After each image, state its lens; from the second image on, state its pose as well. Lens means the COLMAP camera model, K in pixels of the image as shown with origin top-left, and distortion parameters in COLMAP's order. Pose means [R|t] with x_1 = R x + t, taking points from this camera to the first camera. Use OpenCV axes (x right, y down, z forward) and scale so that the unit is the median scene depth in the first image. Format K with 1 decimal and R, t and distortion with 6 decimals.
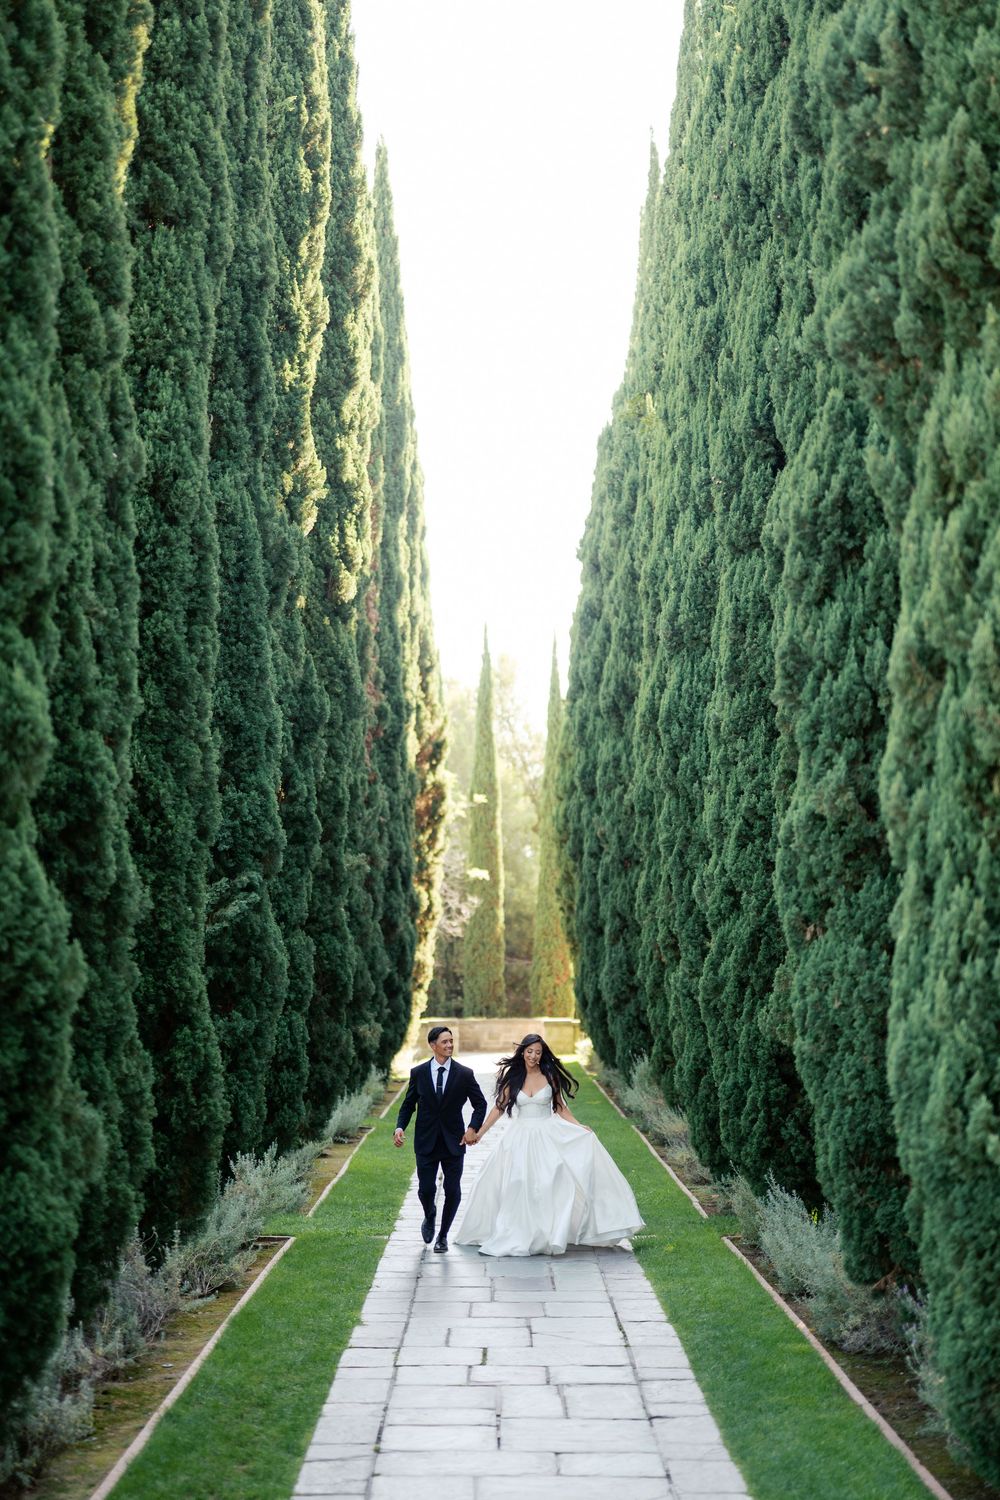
lens RADIAL K [[2184.5, 0, 500.0], [0, 2184.5, 750.0], [0, 0, 1]] dist [0.001270, 0.020880]
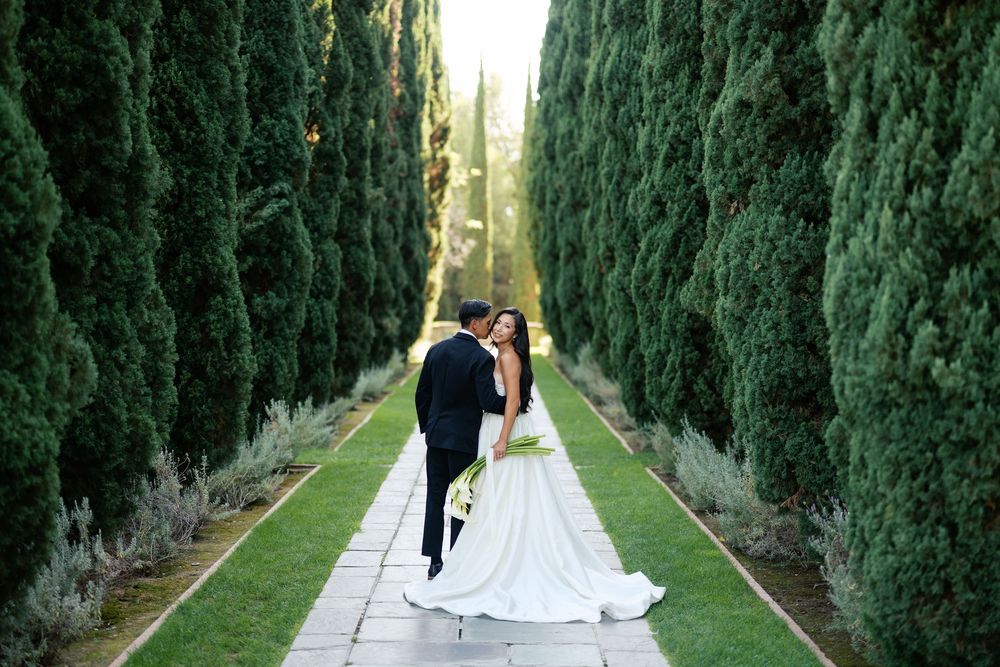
lens RADIAL K [[1422.6, 0, 500.0], [0, 1422.6, 333.5], [0, 0, 1]] dist [0.010775, 0.042972]
pose [[0.999955, 0.008151, 0.004806, 0.009703], [-0.008675, 0.992536, 0.121645, 0.040518], [-0.003779, -0.121682, 0.992562, 0.164364]]
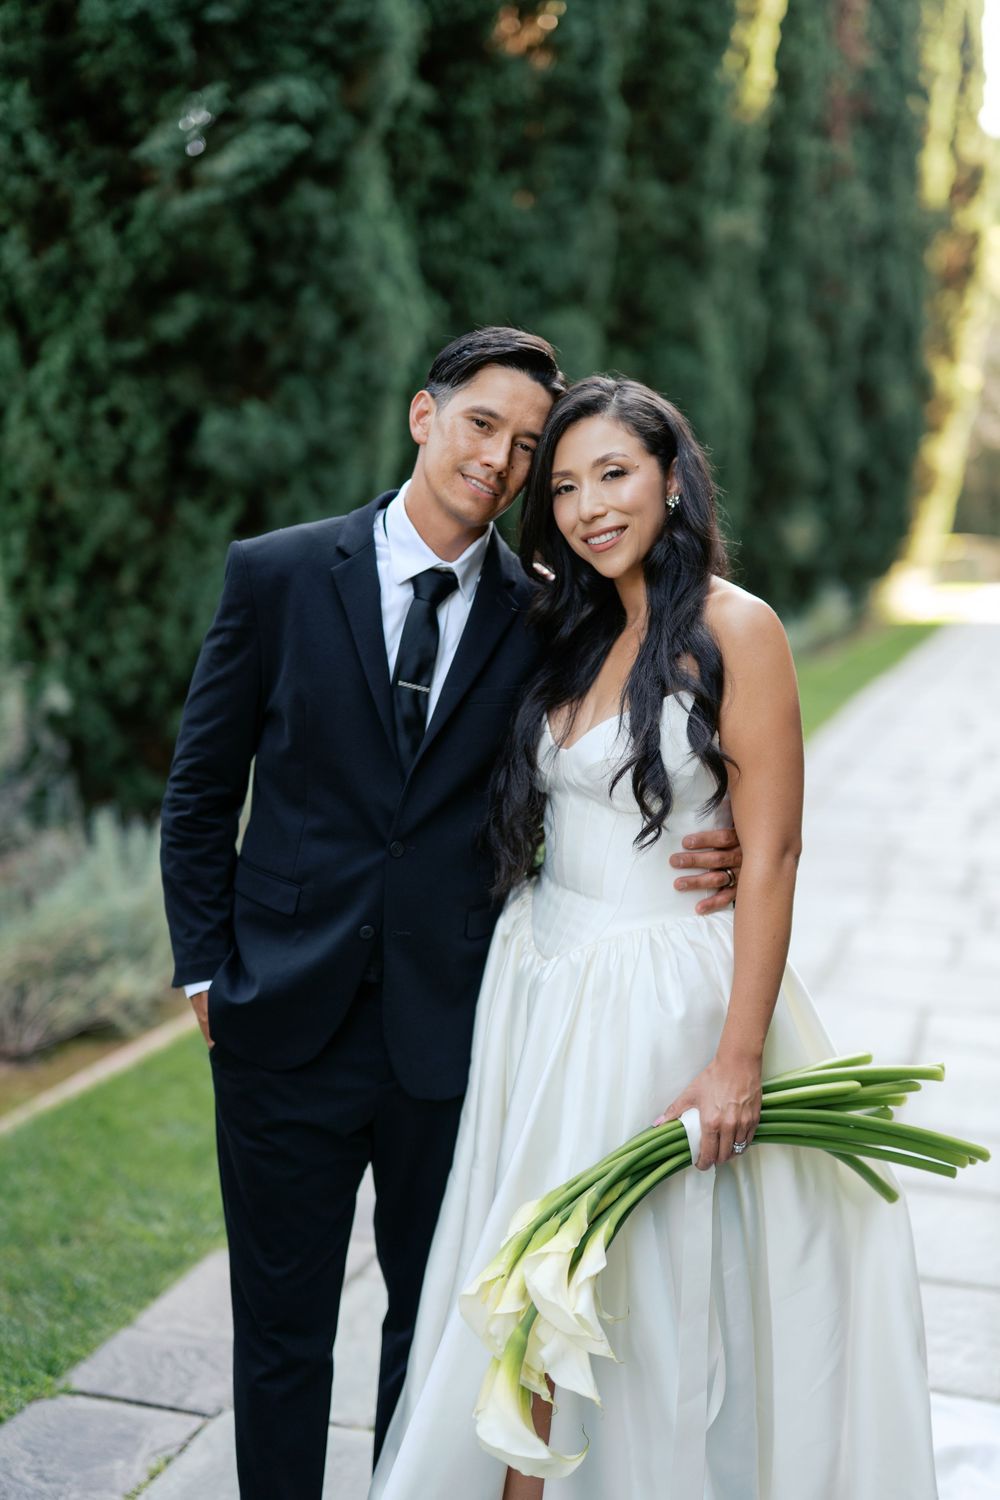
lens RADIAL K [[2100.0, 0, 500.5], [0, 2100.0, 788.0], [0, 0, 1]] dist [-0.000145, 0.015527]
pose [[0.962112, 0.076659, -0.261655, 0.046151], [-0.014471, 0.972666, 0.231757, 0.094037], [0.272269, -0.219190, 0.936924, 0.580554]]
